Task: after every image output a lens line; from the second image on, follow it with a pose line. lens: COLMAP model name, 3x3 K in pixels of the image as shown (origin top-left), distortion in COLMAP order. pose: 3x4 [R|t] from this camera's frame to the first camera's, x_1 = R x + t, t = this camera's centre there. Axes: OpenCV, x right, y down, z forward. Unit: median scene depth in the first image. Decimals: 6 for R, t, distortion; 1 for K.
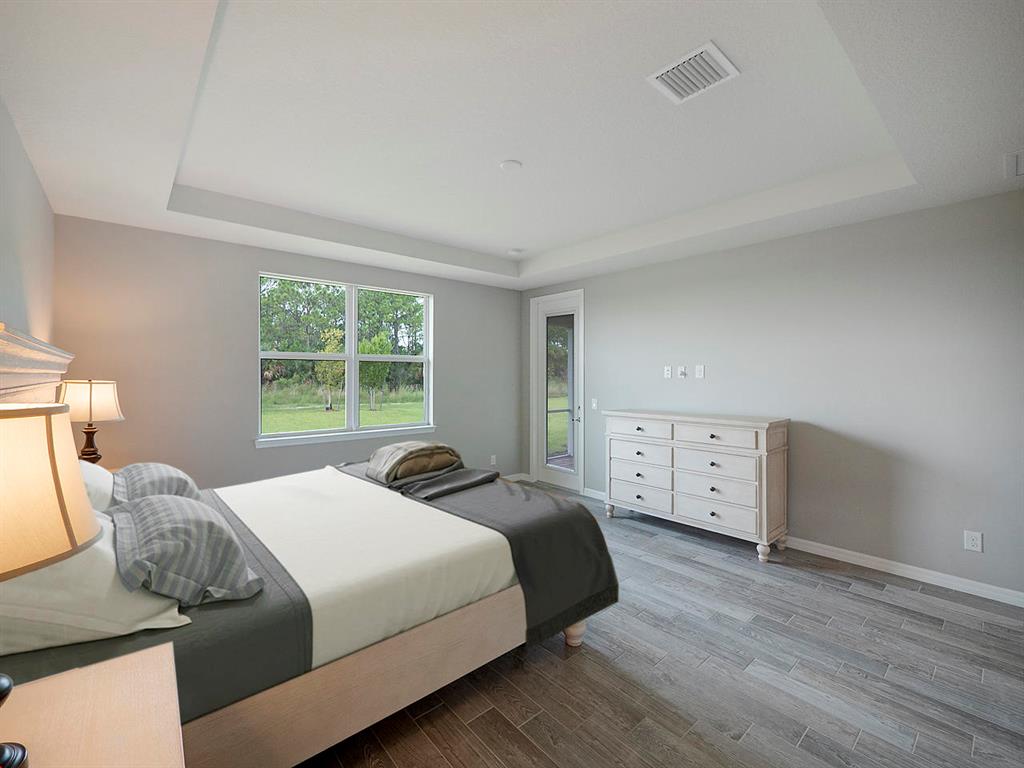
lens RADIAL K [[444.3, 0, 509.4], [0, 444.3, 375.9], [0, 0, 1]] dist [-0.007225, -0.000074]
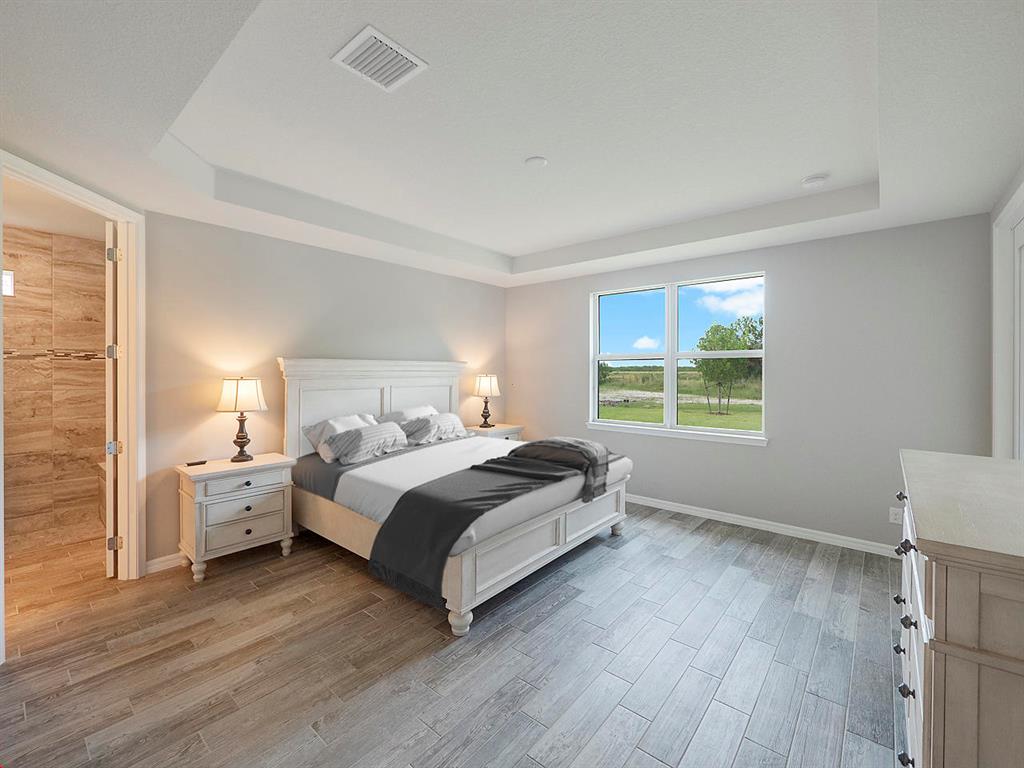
lens RADIAL K [[444.3, 0, 510.3], [0, 444.3, 380.0], [0, 0, 1]] dist [-0.007225, -0.000074]
pose [[0.147133, 0.027595, -0.988732, 1.222018], [-0.004927, 0.999619, 0.027166, -0.022834], [0.989104, 0.000874, 0.147213, 0.999129]]
